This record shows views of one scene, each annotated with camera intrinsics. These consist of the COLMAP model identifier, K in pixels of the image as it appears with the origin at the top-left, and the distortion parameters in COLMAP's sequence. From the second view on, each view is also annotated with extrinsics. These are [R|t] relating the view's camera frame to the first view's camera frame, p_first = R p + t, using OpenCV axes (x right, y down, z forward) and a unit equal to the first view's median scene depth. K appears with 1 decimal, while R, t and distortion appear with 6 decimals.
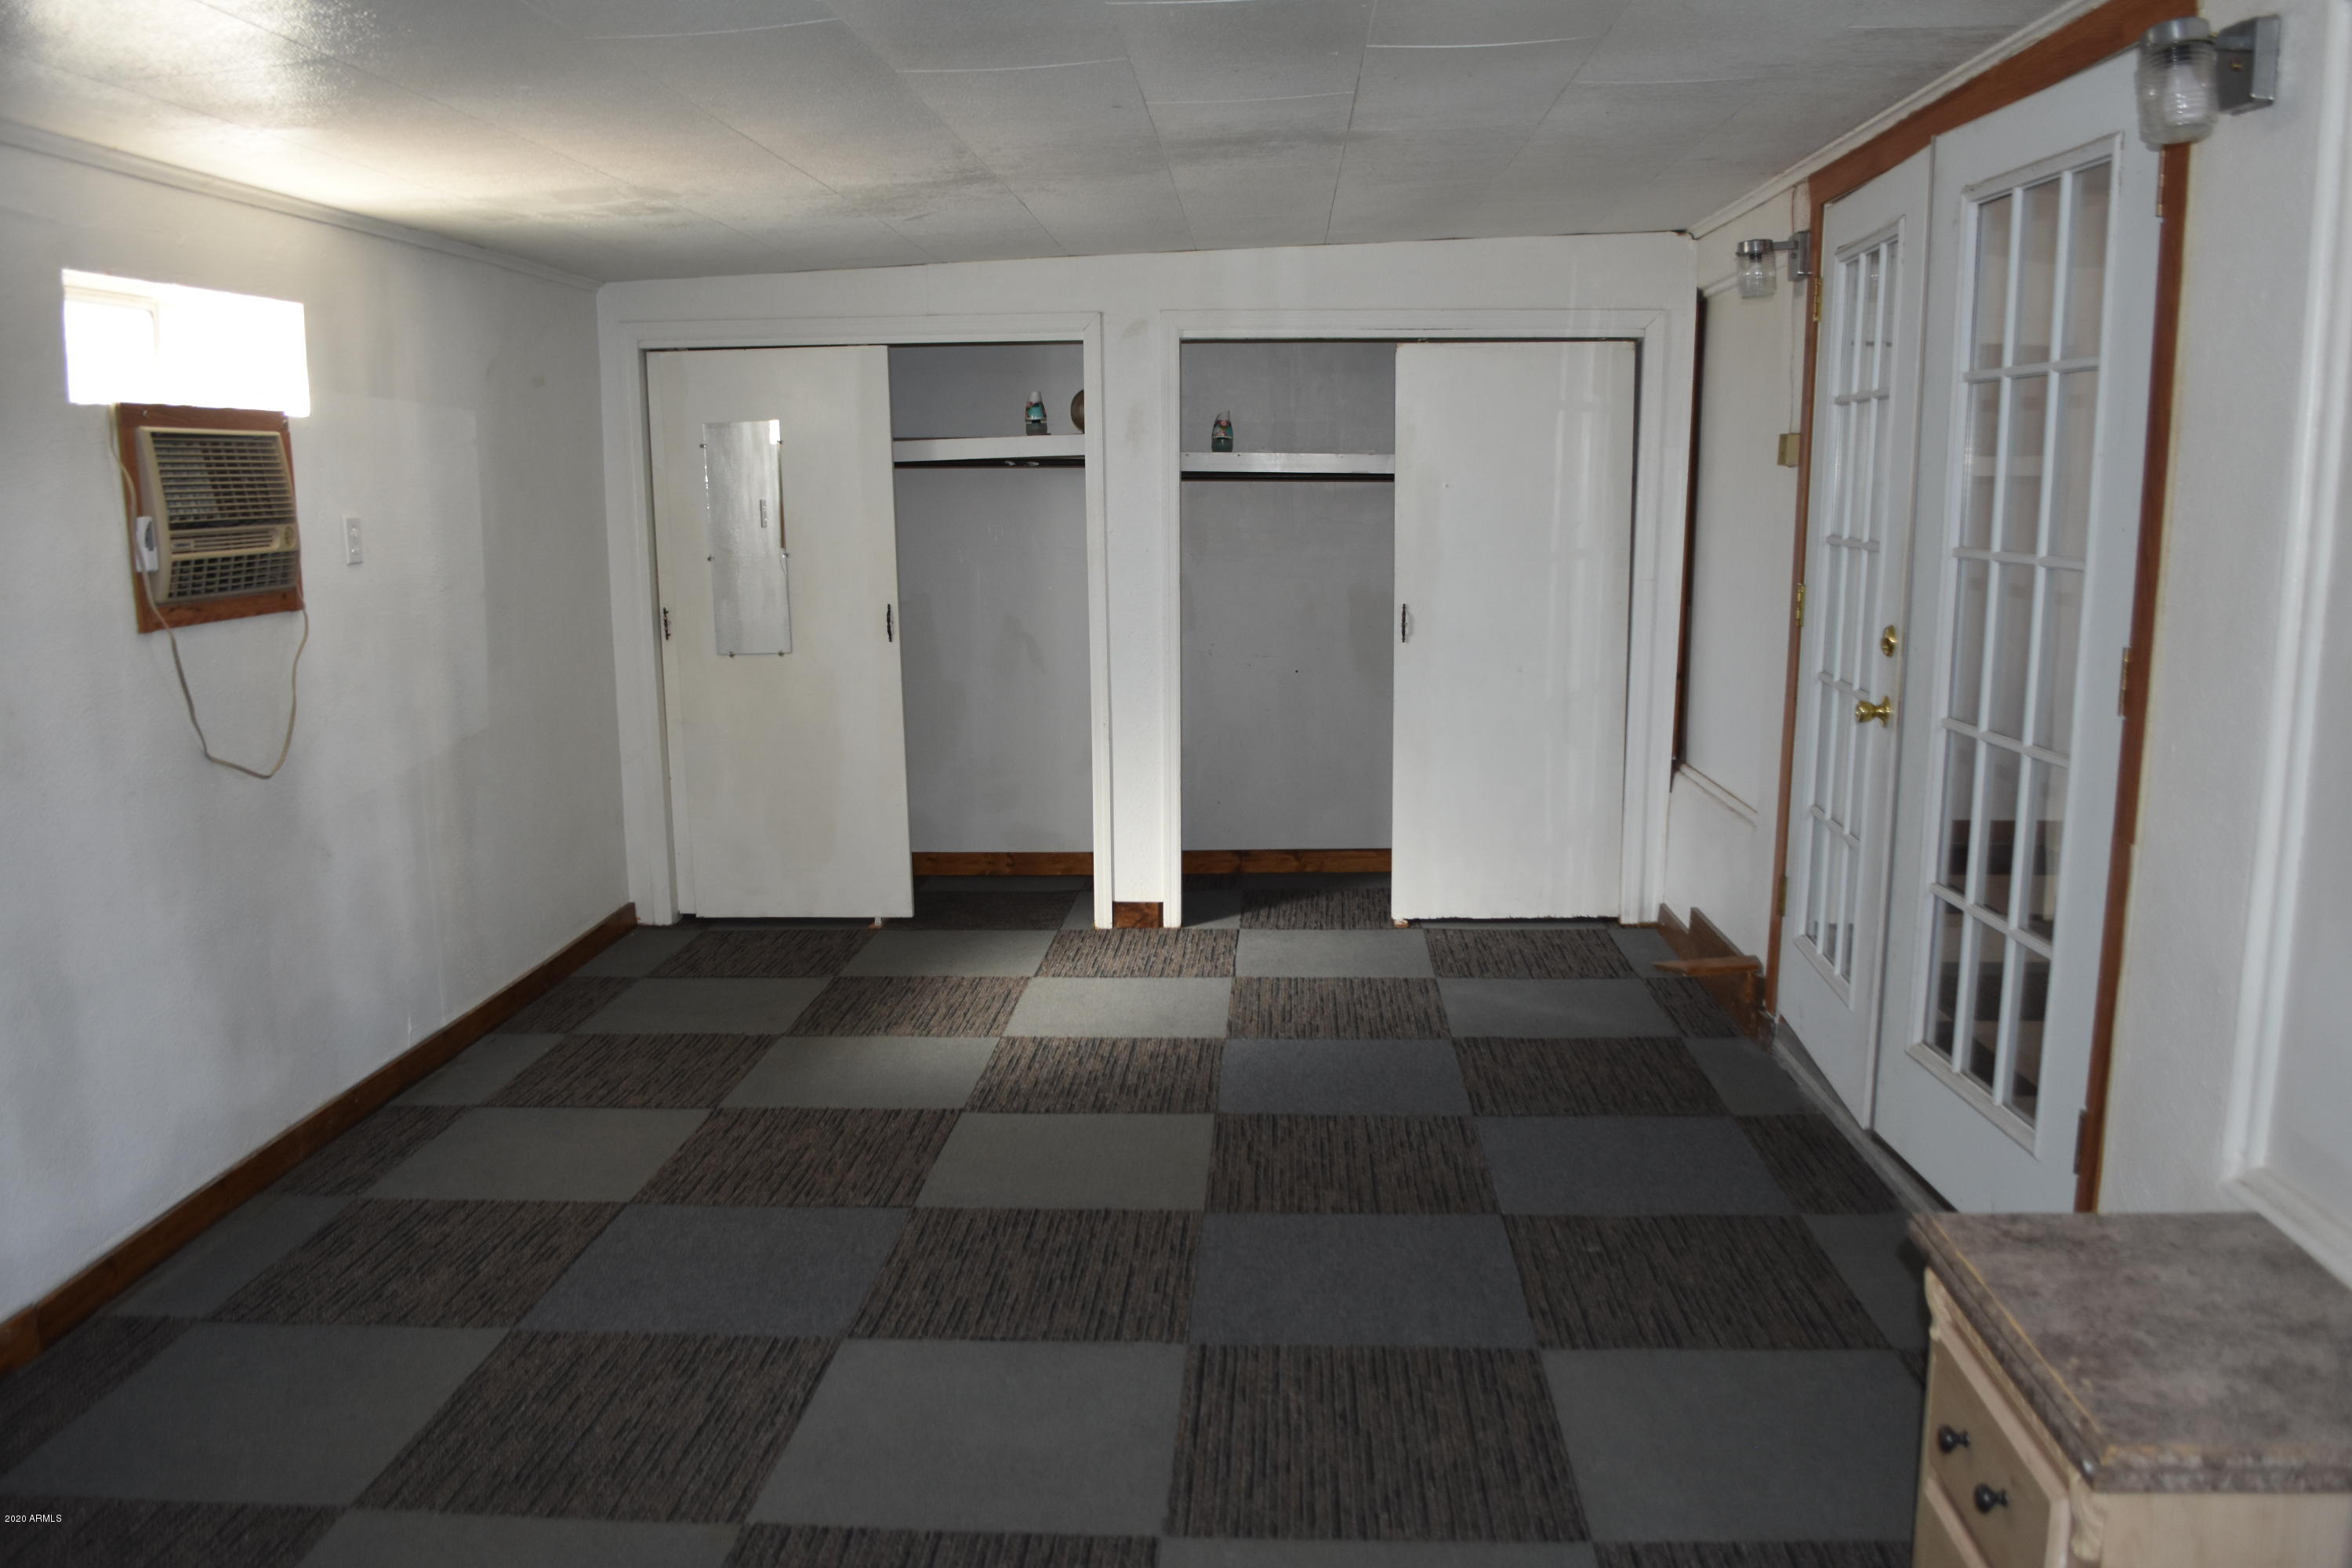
lens RADIAL K [[1837.3, 0, 1172.5], [0, 1837.3, 788.4], [0, 0, 1]] dist [-0.092563, 0.018356]
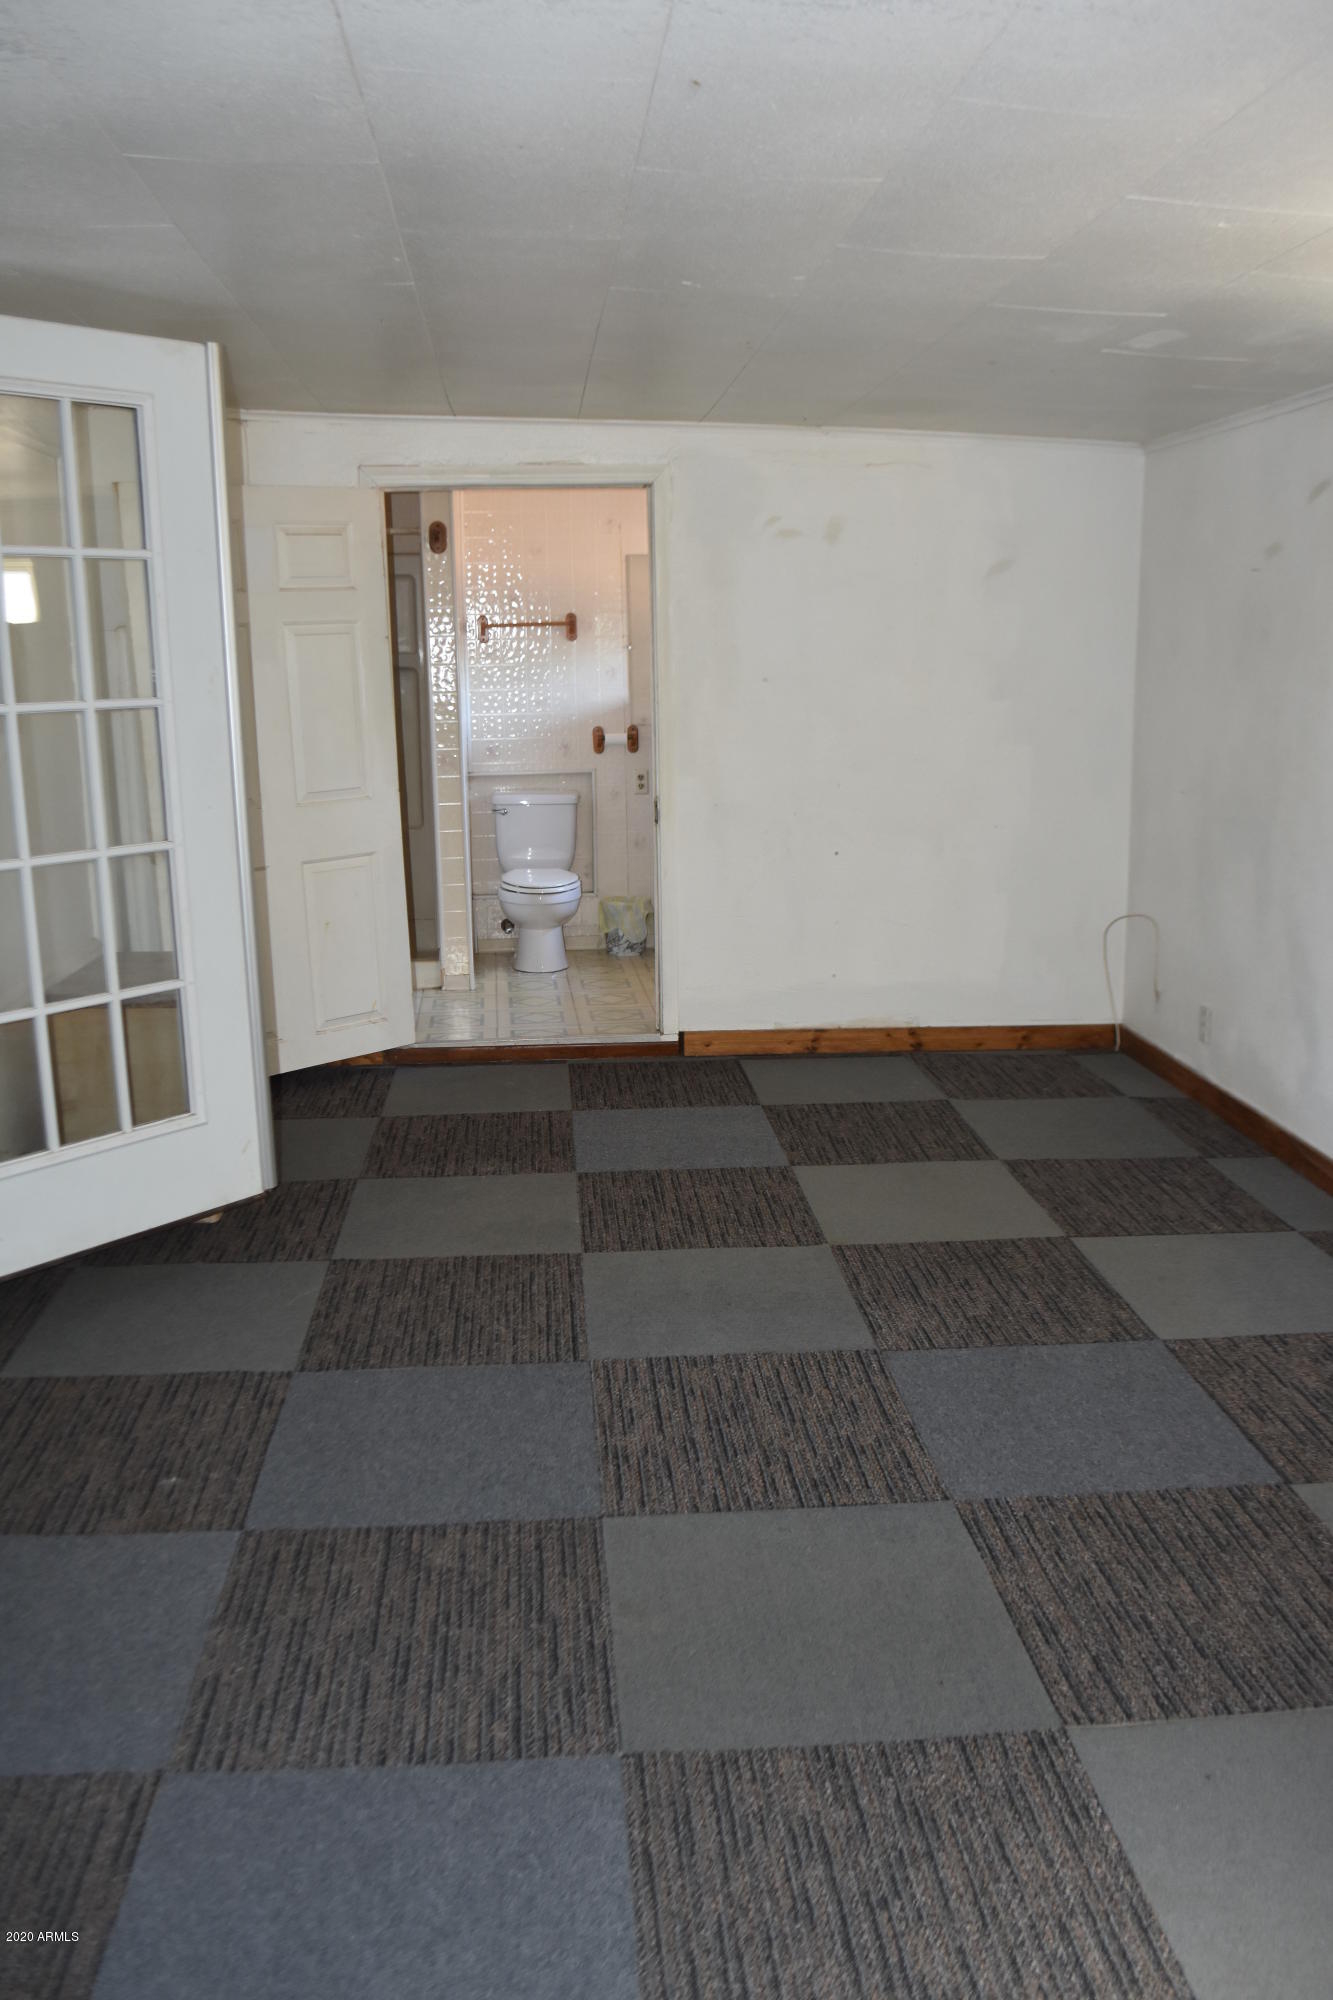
lens RADIAL K [[1562.4, 0, 659.9], [0, 1562.4, 1003.3], [0, 0, 1]] dist [-0.092563, 0.018356]
pose [[-0.989755, 0.048609, -0.134245, 0.082945], [-0.005932, 0.925444, 0.378837, -0.279760], [0.142651, 0.375752, -0.915675, 1.746713]]
